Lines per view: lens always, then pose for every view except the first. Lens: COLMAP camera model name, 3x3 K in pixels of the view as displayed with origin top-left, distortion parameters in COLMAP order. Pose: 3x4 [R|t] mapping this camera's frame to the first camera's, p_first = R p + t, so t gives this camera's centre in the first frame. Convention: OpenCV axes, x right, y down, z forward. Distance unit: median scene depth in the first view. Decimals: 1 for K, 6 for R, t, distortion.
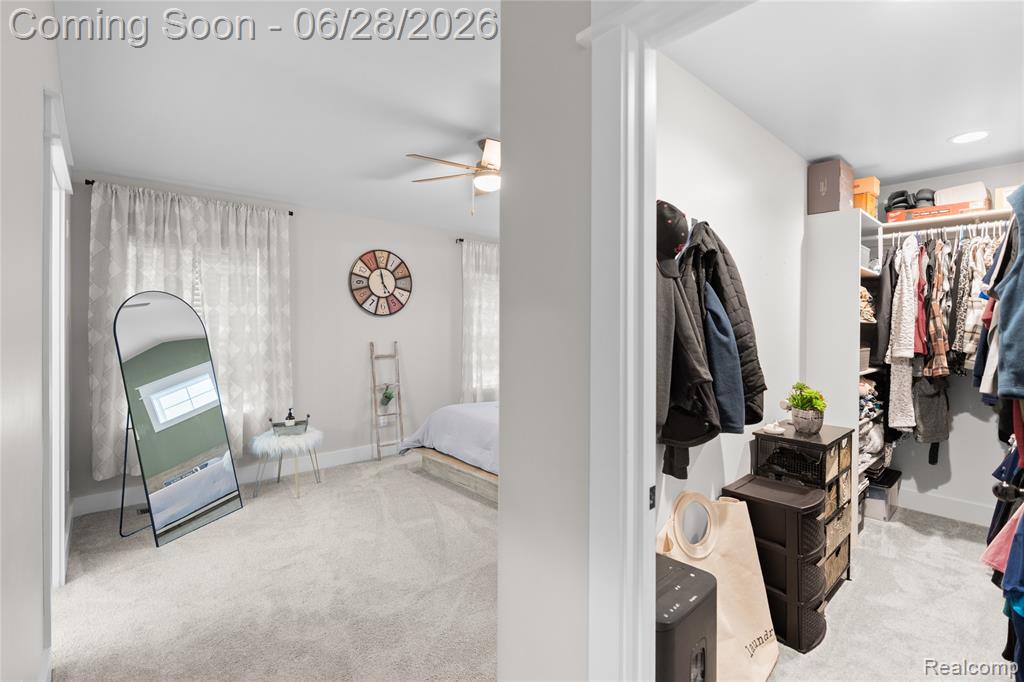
lens RADIAL K [[460.3, 0, 531.2], [0, 460.3, 328.4], [0, 0, 1]] dist [-0.014994, 0.005810]
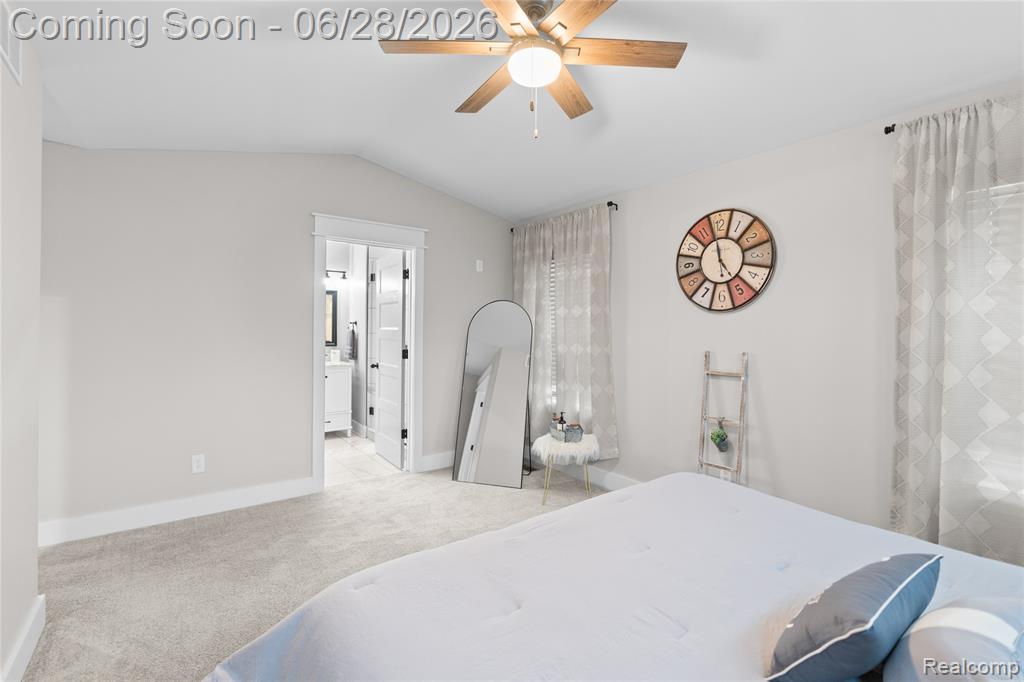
lens RADIAL K [[460.3, 0, 507.2], [0, 460.3, 331.9], [0, 0, 1]] dist [-0.014994, 0.005810]
pose [[-0.099029, -0.000429, -0.995084, 0.353021], [-0.018120, 0.999835, 0.001372, 0.005886], [0.994920, 0.018167, -0.099020, 0.776974]]
